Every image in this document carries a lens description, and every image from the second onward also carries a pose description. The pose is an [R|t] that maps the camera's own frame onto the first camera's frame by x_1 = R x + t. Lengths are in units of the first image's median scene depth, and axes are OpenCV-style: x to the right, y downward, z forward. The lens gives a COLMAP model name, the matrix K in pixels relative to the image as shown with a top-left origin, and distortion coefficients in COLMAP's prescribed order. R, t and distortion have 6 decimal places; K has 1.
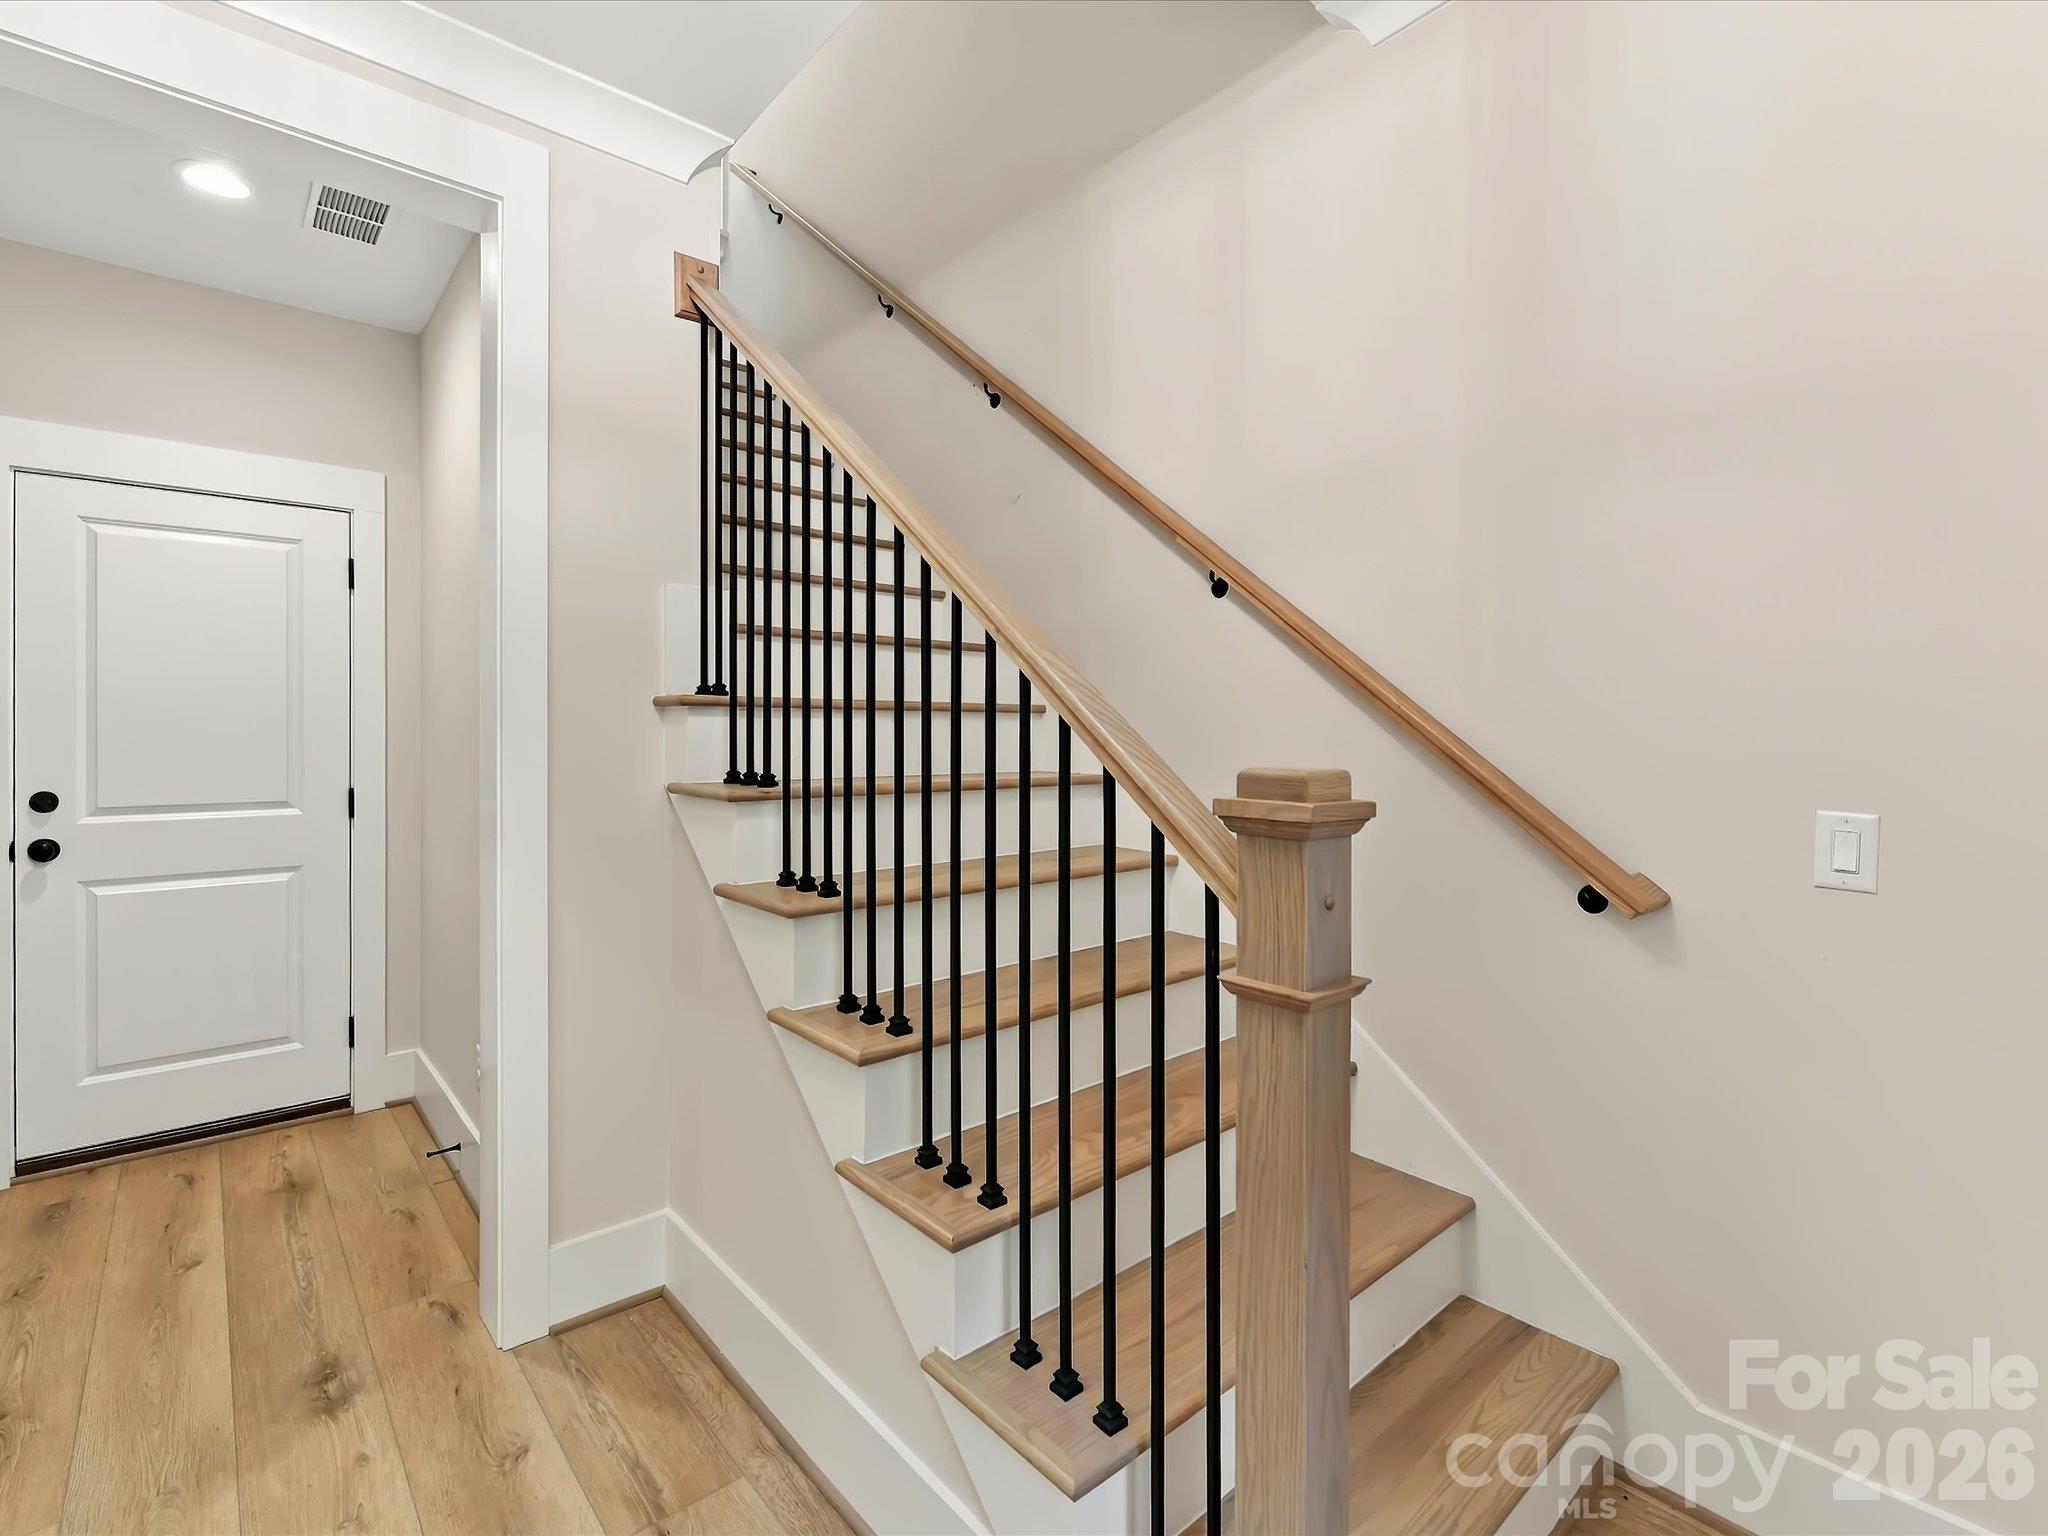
lens RADIAL K [[959.4, 0, 1011.1], [0, 959.4, 732.8], [0, 0, 1]] dist [0.021625, -0.009214]
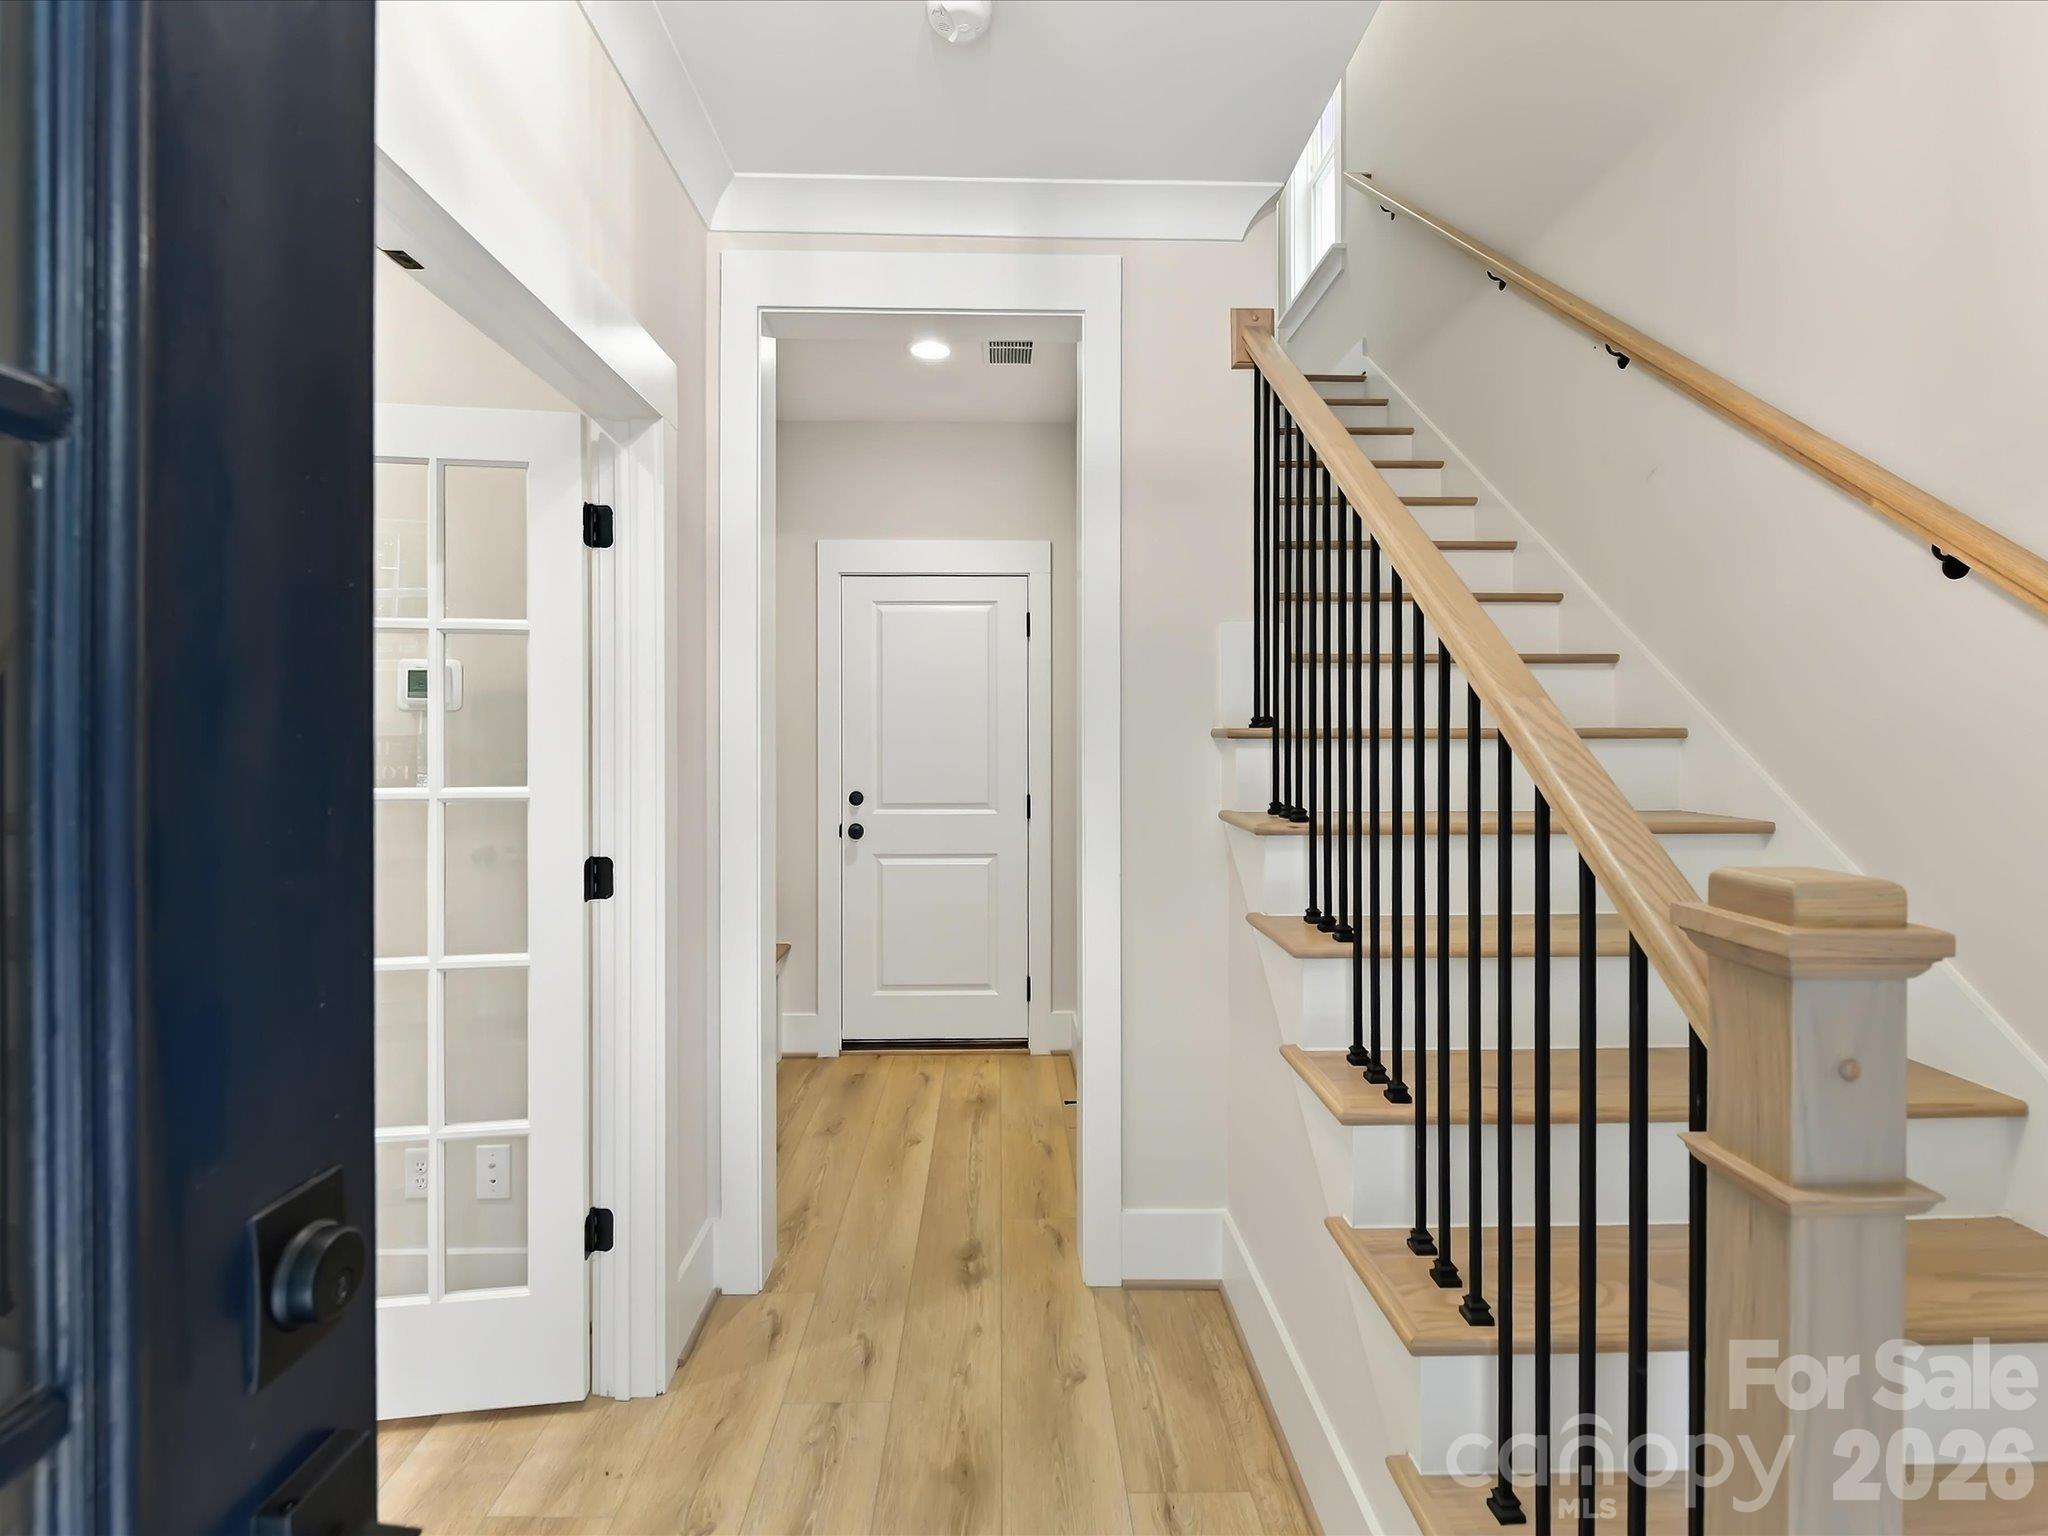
lens RADIAL K [[959.4, 0, 1011.1], [0, 959.4, 732.8], [0, 0, 1]] dist [0.021625, -0.009214]
pose [[0.776251, -0.002950, -0.630417, 0.145774], [0.002234, 0.999996, -0.001929, -0.034409], [0.630420, 0.000089, 0.776254, 0.027479]]
